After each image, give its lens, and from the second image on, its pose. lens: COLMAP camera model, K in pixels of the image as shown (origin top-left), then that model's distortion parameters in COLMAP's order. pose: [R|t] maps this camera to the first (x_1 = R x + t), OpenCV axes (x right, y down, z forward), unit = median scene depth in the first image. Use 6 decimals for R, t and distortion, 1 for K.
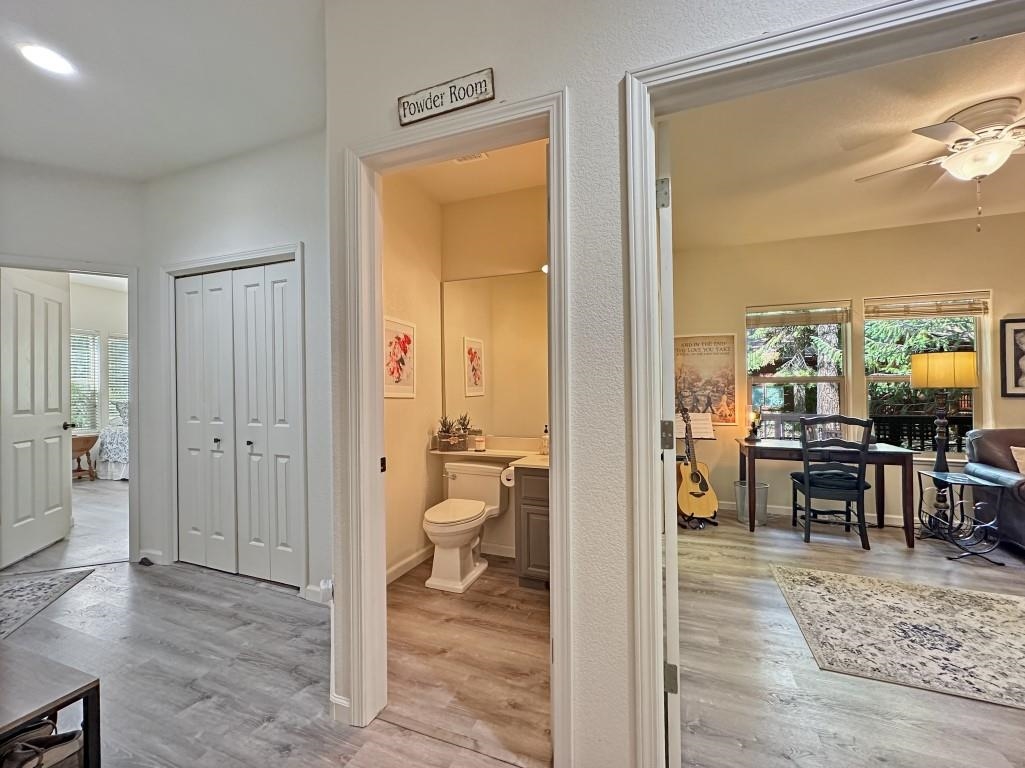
lens RADIAL K [[413.9, 0, 516.0], [0, 413.9, 386.3], [0, 0, 1]] dist [-0.003646, 0.001200]
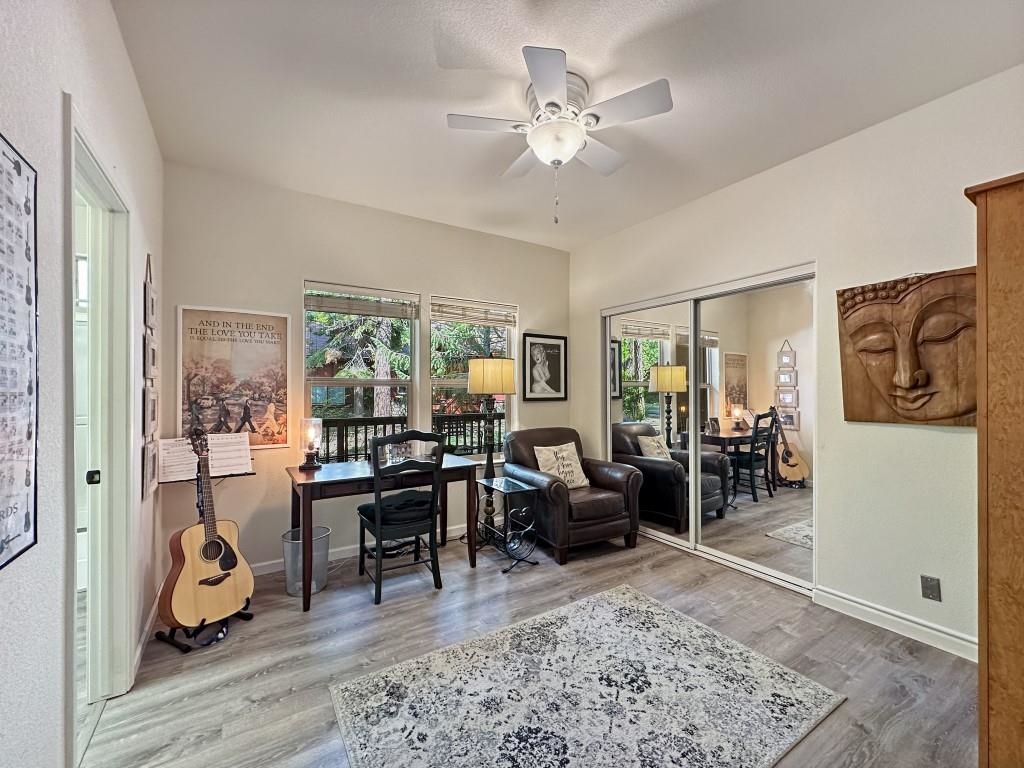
lens RADIAL K [[413.5, 0, 513.5], [0, 413.5, 383.1], [0, 0, 1]] dist [-0.003646, 0.001200]
pose [[0.571018, 0.010620, 0.820869, 0.224036], [-0.011323, 0.999923, -0.005059, -0.017335], [-0.820860, -0.006406, 0.571094, 0.368914]]
